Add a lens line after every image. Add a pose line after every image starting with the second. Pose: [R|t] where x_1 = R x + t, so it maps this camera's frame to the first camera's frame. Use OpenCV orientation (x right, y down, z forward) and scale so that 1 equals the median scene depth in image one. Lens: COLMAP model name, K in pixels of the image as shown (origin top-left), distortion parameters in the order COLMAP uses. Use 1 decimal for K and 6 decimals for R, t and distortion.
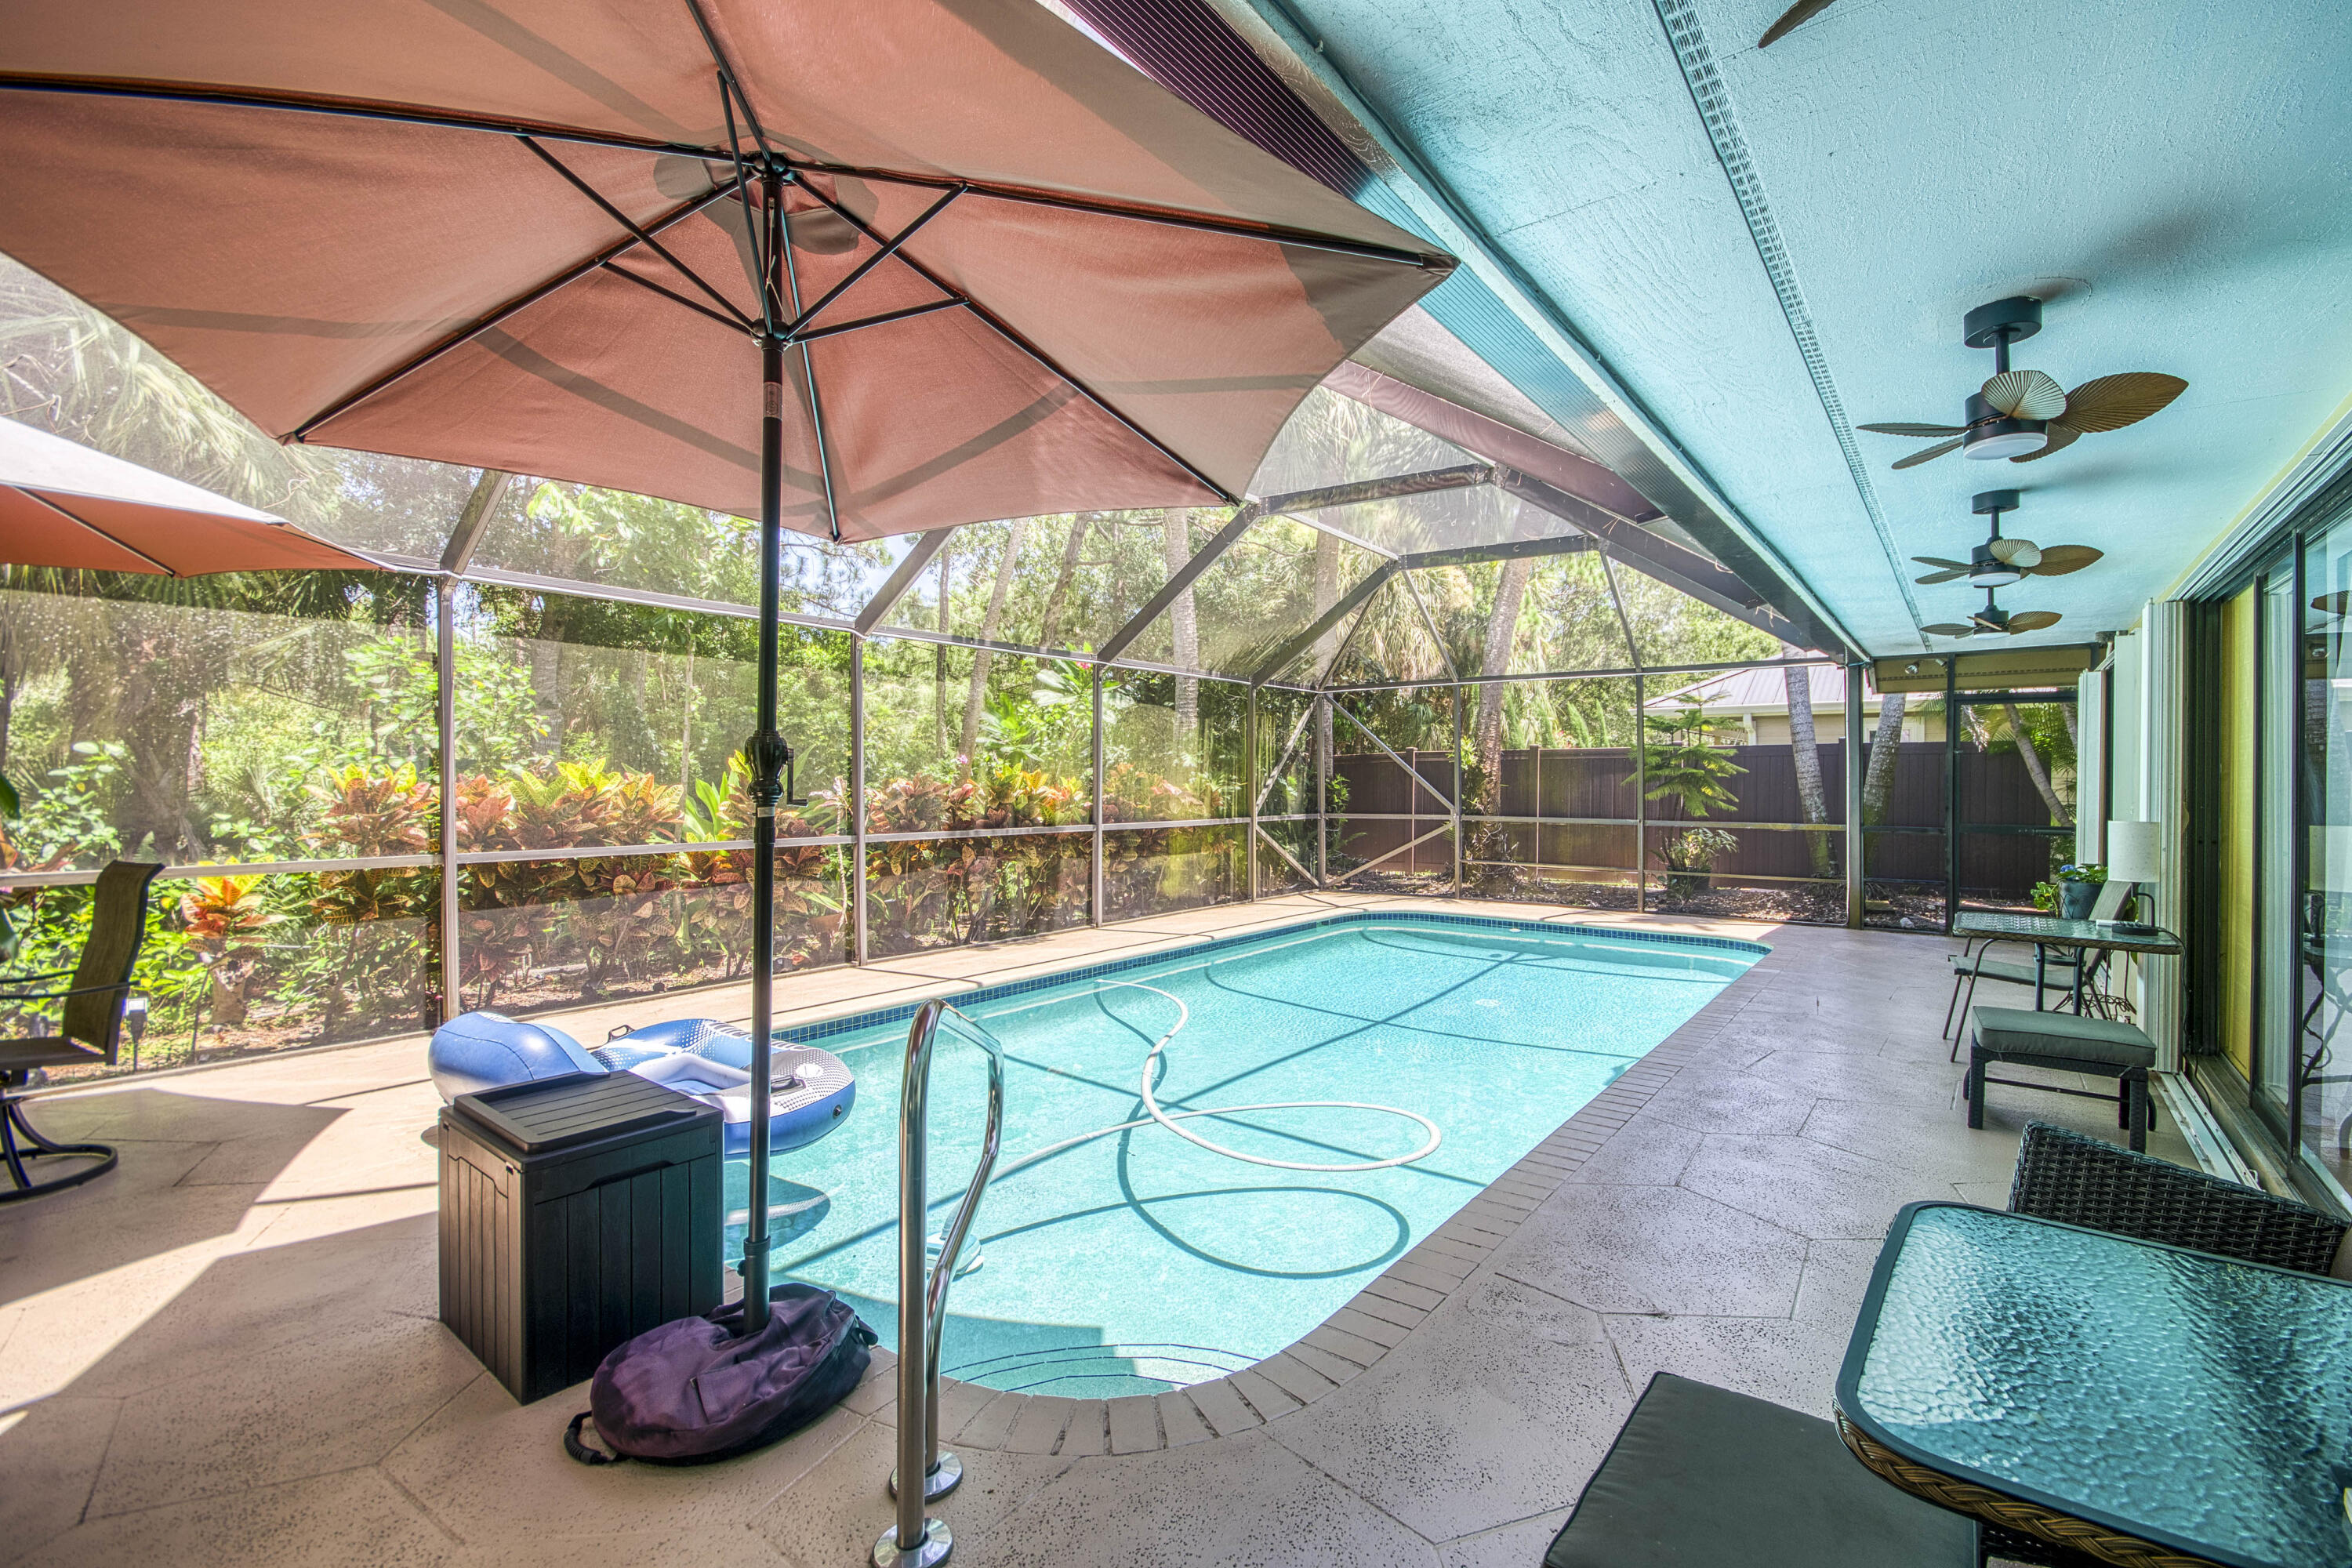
lens RADIAL K [[1042.2, 0, 1256.6], [0, 1042.2, 809.0], [0, 0, 1]] dist [-0.002461, -0.001105]
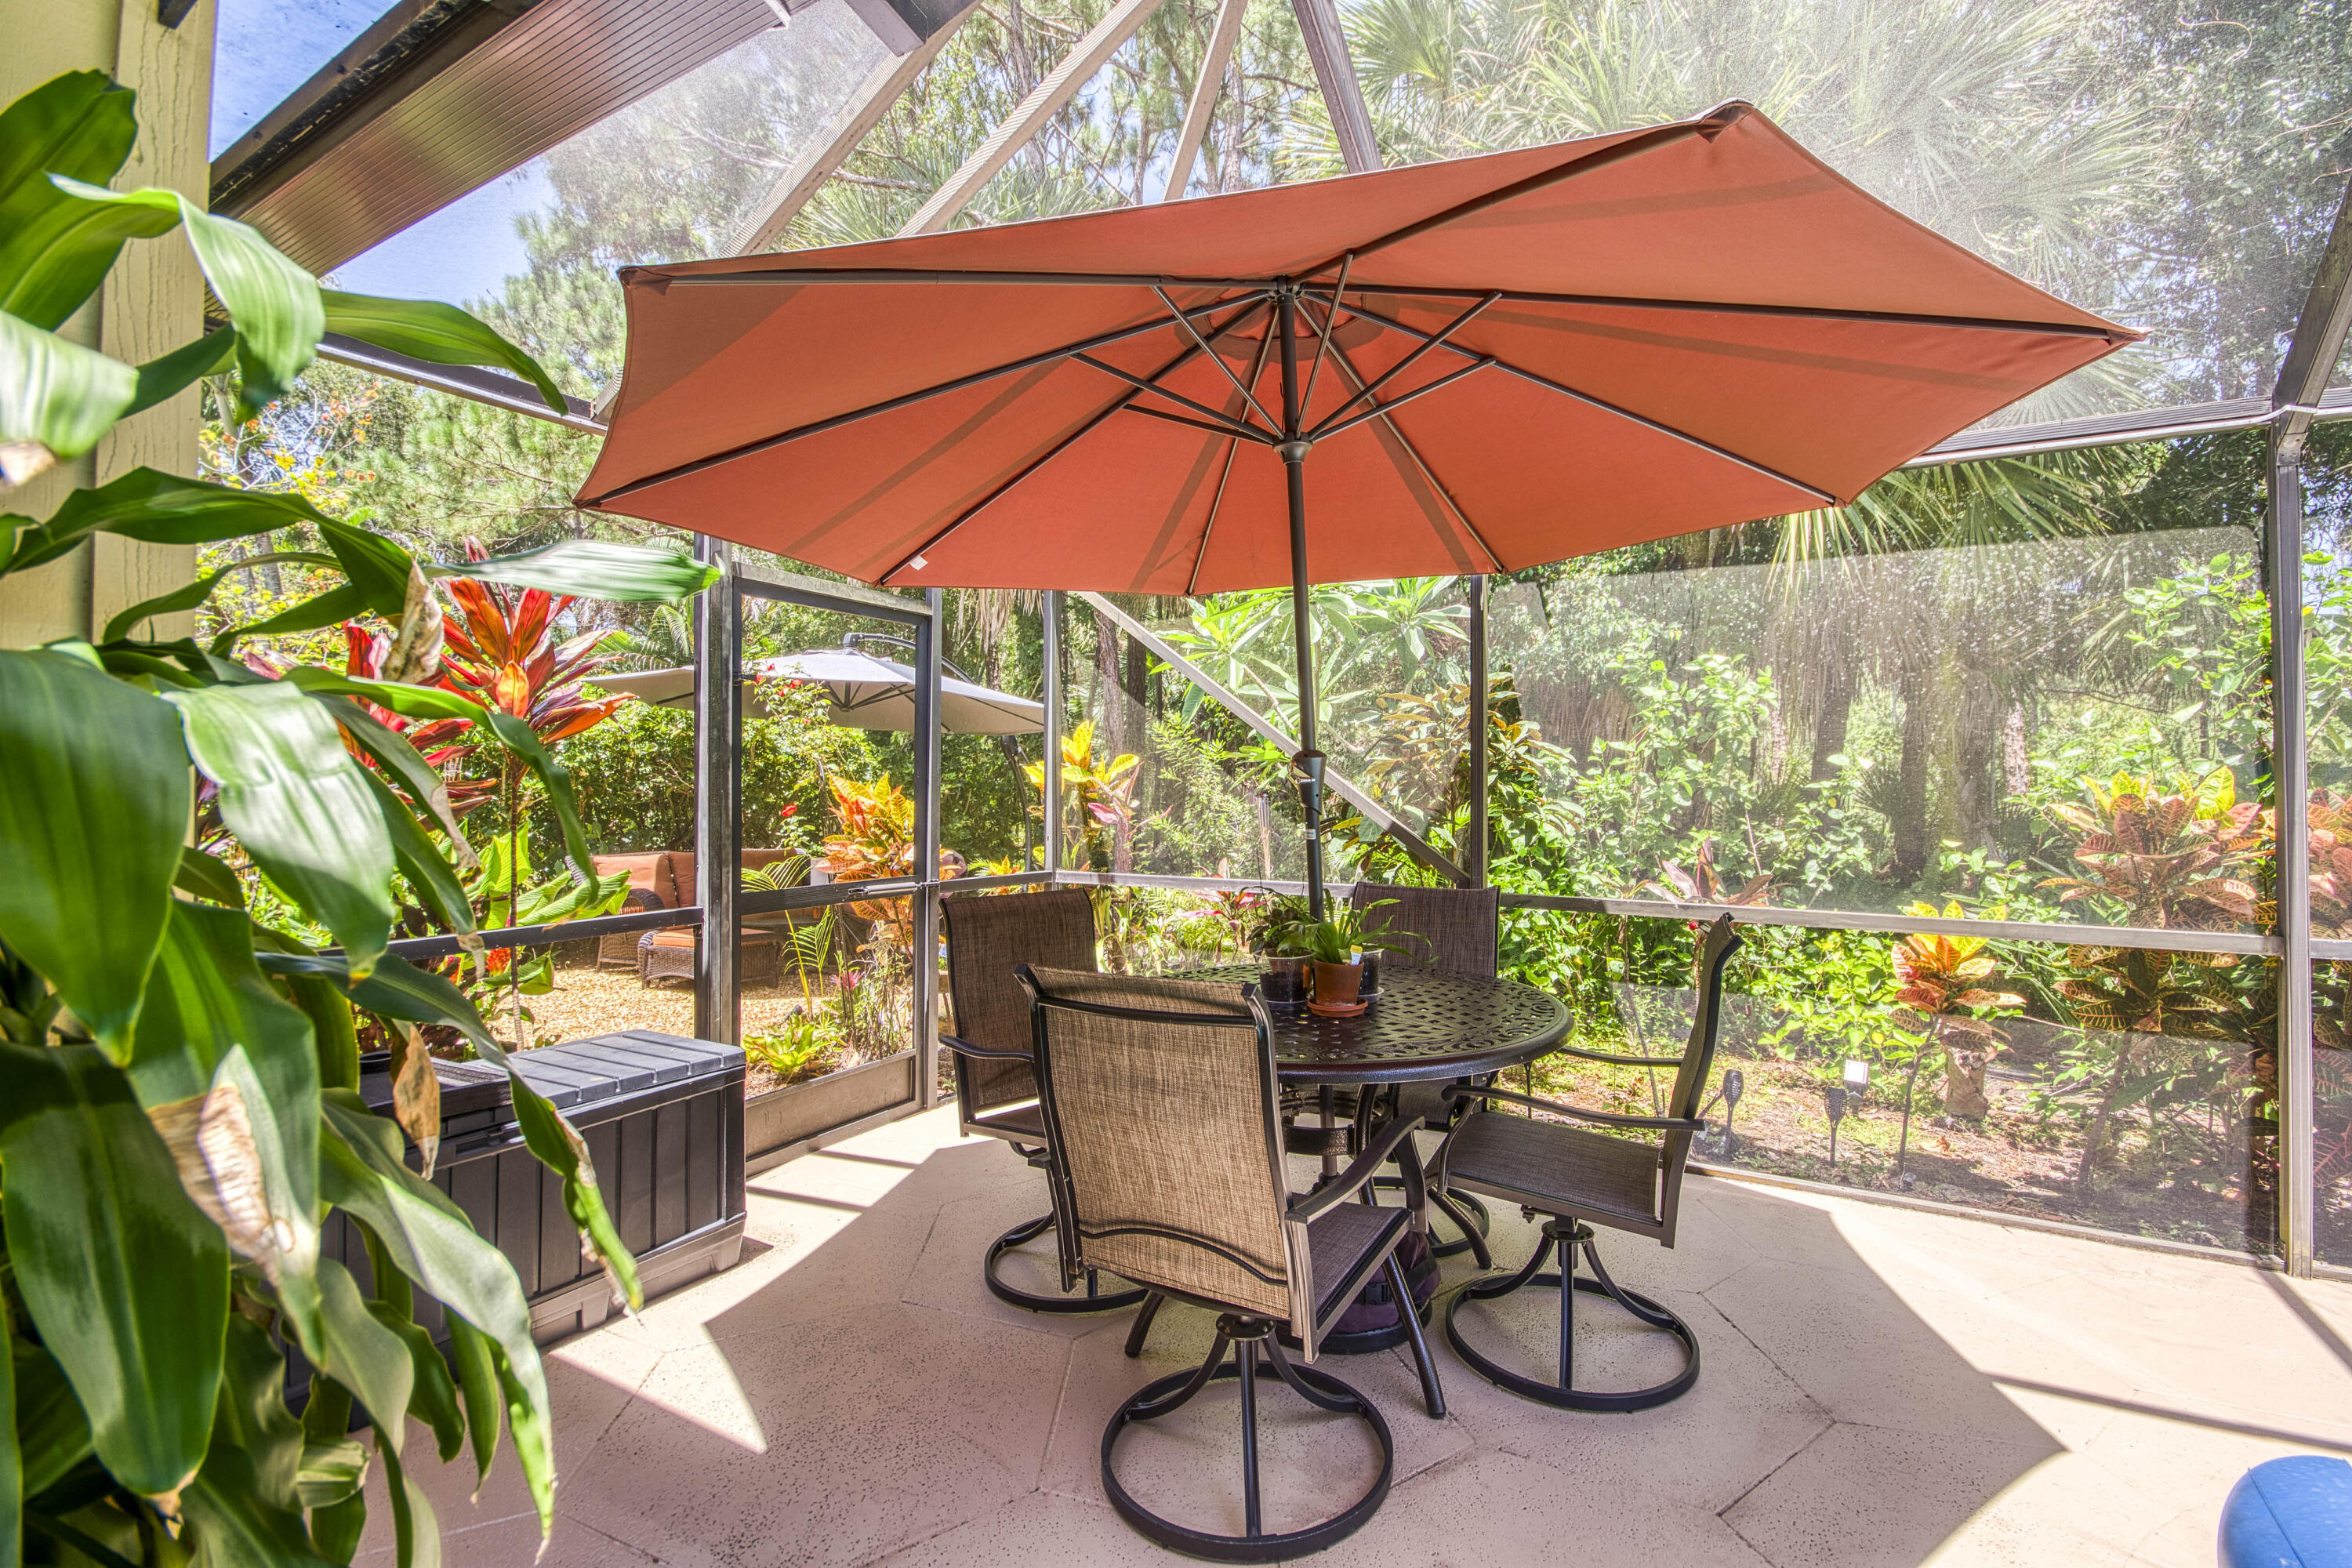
lens RADIAL K [[1044.0, 0, 1186.5], [0, 1044.0, 780.9], [0, 0, 1]] dist [0.003026, -0.009542]
pose [[0.084393, -0.007955, -0.996401, -0.297043], [-0.026400, 0.999599, -0.010217, -0.015552], [0.996083, 0.027168, 0.084149, 0.386965]]
